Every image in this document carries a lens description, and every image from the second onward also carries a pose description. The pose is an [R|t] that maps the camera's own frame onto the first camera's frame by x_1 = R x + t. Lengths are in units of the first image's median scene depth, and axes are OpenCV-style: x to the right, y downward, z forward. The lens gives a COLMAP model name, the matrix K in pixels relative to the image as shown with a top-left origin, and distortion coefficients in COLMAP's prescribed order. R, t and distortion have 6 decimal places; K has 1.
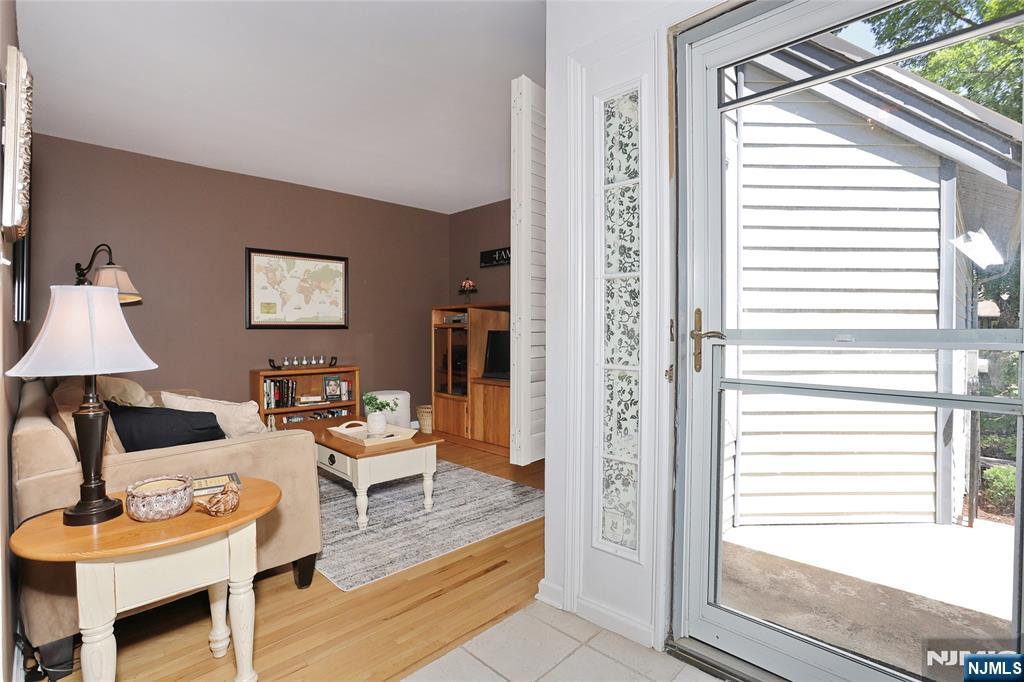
lens RADIAL K [[492.7, 0, 509.3], [0, 492.7, 338.8], [0, 0, 1]] dist [-0.041581, 0.001550]
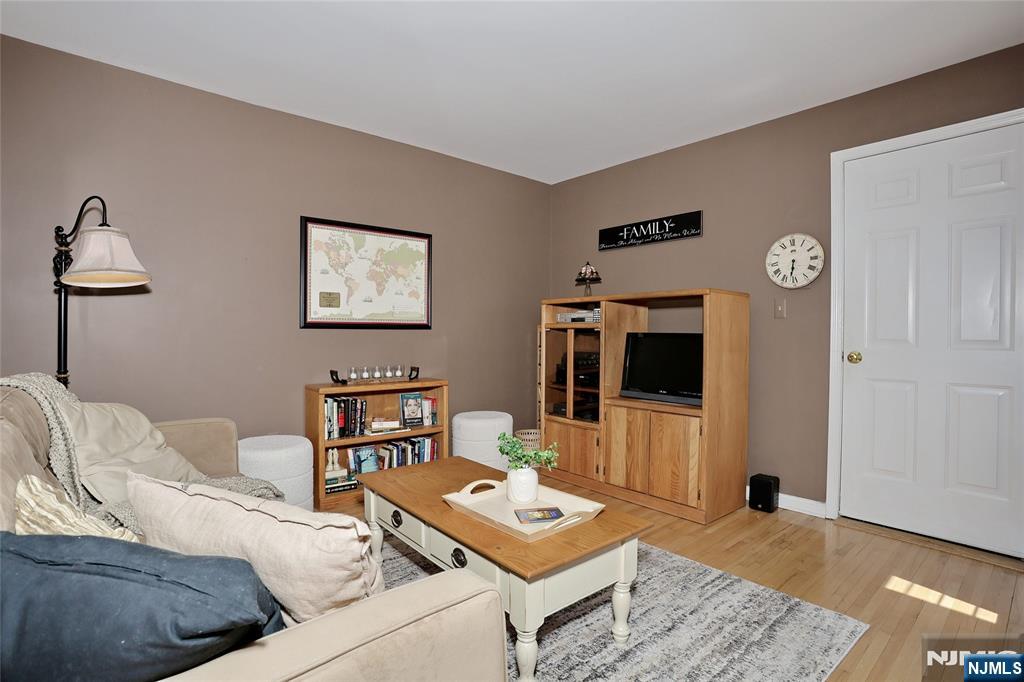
lens RADIAL K [[492.7, 0, 516.0], [0, 492.7, 338.1], [0, 0, 1]] dist [-0.041581, 0.001550]
pose [[0.998200, 0.006314, -0.059632, -0.167567], [-0.006849, 0.999938, -0.008772, -0.000989], [0.059573, 0.009165, 0.998182, 0.278819]]
